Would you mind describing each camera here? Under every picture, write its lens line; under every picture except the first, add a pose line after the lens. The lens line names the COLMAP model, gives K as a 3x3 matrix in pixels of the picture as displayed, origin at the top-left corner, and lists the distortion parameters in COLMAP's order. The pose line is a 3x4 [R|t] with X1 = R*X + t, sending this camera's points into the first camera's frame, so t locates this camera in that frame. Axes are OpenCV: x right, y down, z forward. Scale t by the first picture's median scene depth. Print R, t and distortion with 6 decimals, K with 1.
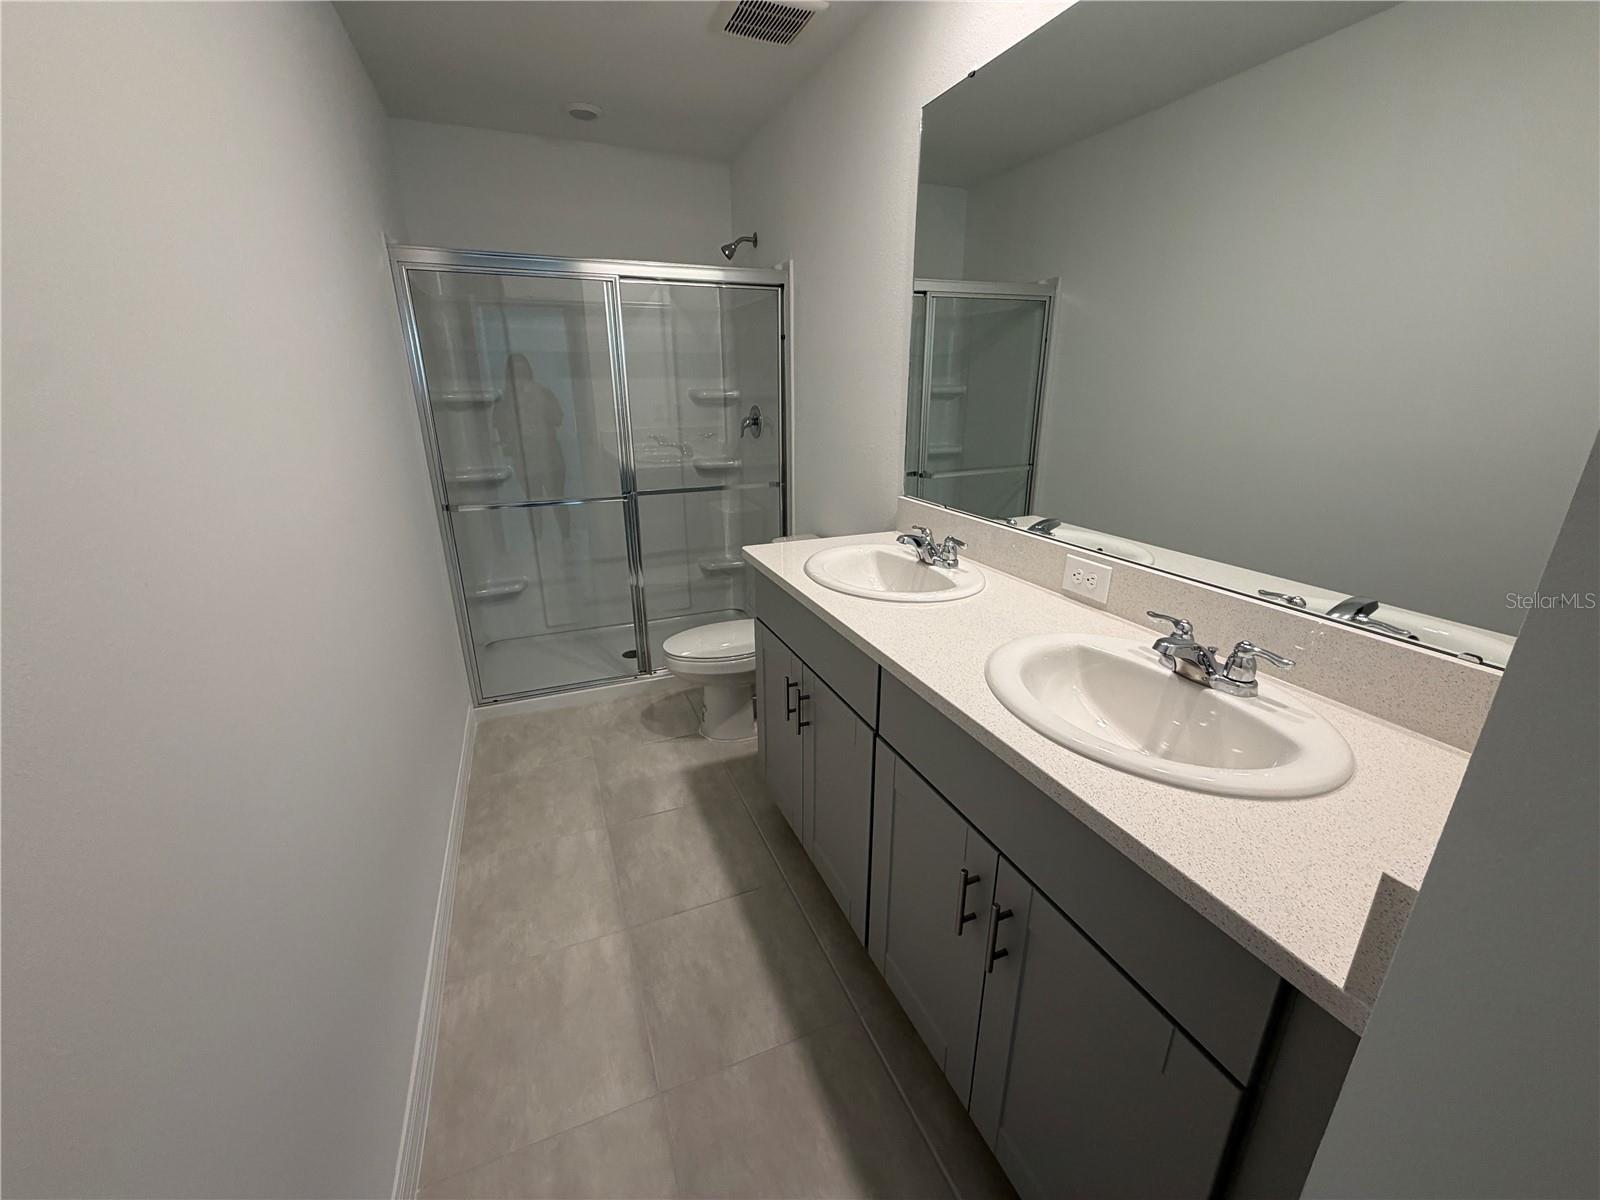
lens RADIAL K [[637.4, 0, 799.9], [0, 637.4, 597.8], [0, 0, 1]] dist [0.001002, -0.001026]
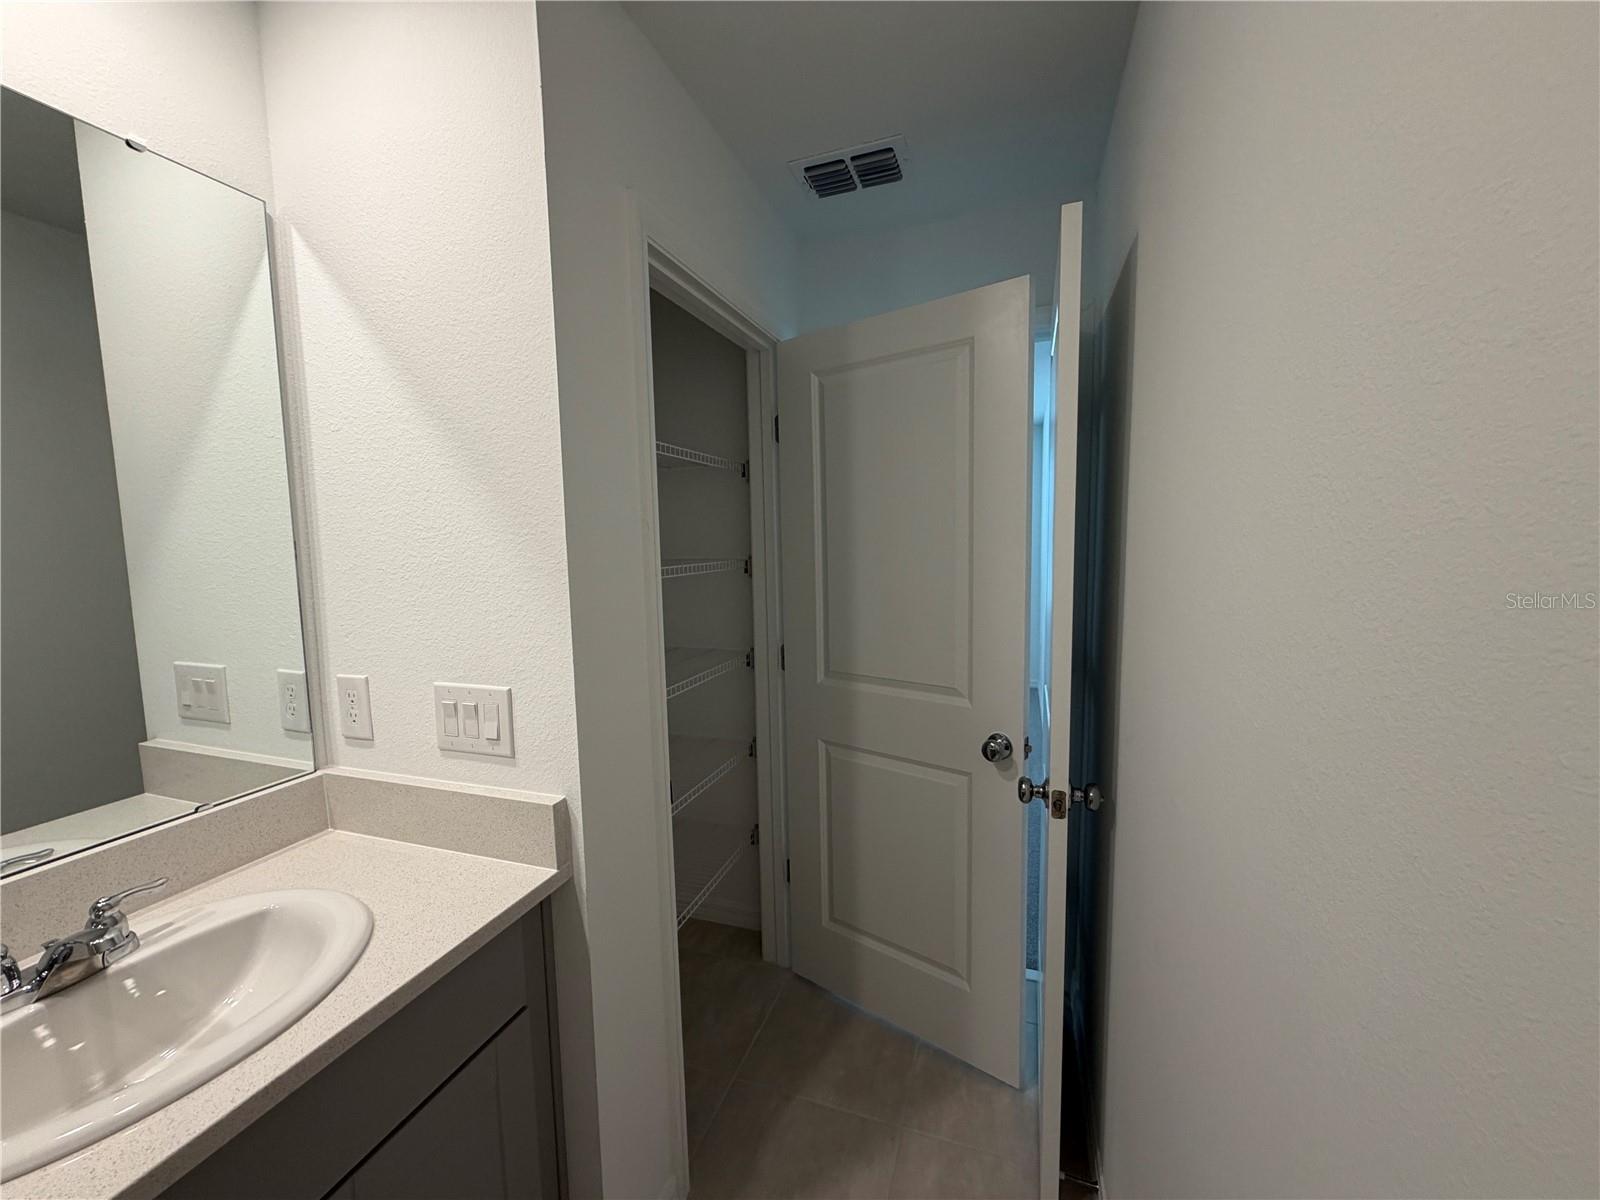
lens RADIAL K [[637.4, 0, 800.5], [0, 637.4, 596.7], [0, 0, 1]] dist [0.001002, -0.001026]
pose [[-0.752255, -0.041695, 0.657552, -0.604280], [0.235000, 0.915379, 0.326889, -0.387322], [-0.615539, 0.400429, -0.678800, 0.866750]]
